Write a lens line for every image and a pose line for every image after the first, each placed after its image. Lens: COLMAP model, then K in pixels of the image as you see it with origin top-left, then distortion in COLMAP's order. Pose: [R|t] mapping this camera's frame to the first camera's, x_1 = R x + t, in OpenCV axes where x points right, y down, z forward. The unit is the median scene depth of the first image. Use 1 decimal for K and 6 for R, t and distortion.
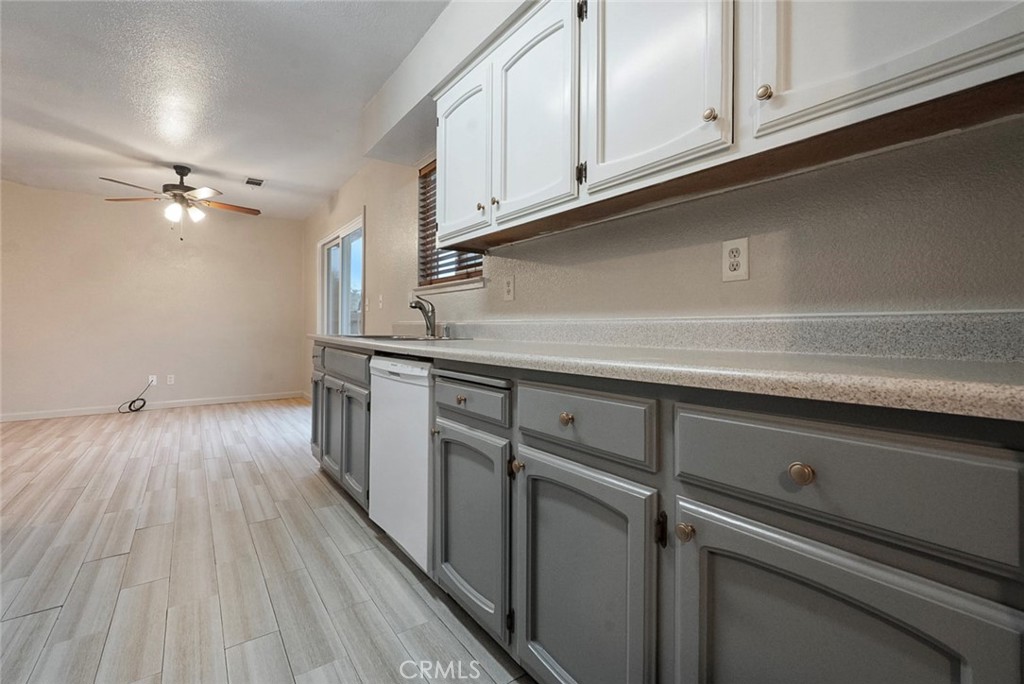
lens RADIAL K [[469.5, 0, 509.2], [0, 469.5, 335.0], [0, 0, 1]] dist [-0.001877, 0.000239]
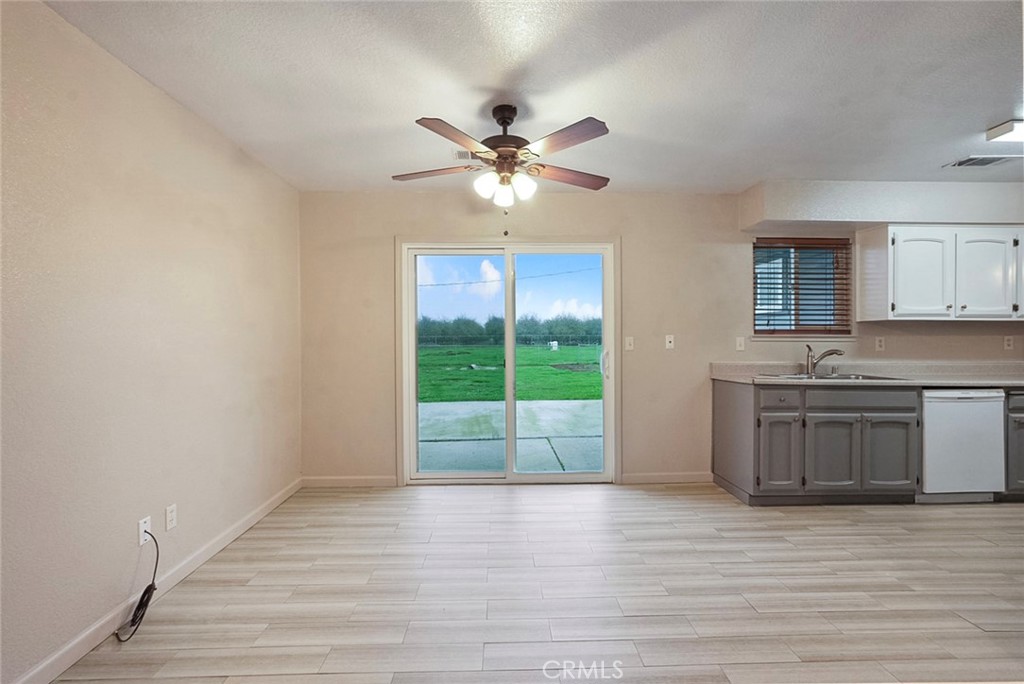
lens RADIAL K [[469.5, 0, 509.4], [0, 469.5, 341.6], [0, 0, 1]] dist [-0.001877, 0.000239]
pose [[0.528467, -0.014354, 0.848833, -2.143451], [0.009036, 0.999896, 0.011282, -0.134815], [-0.848906, 0.001708, 0.528541, 1.234807]]
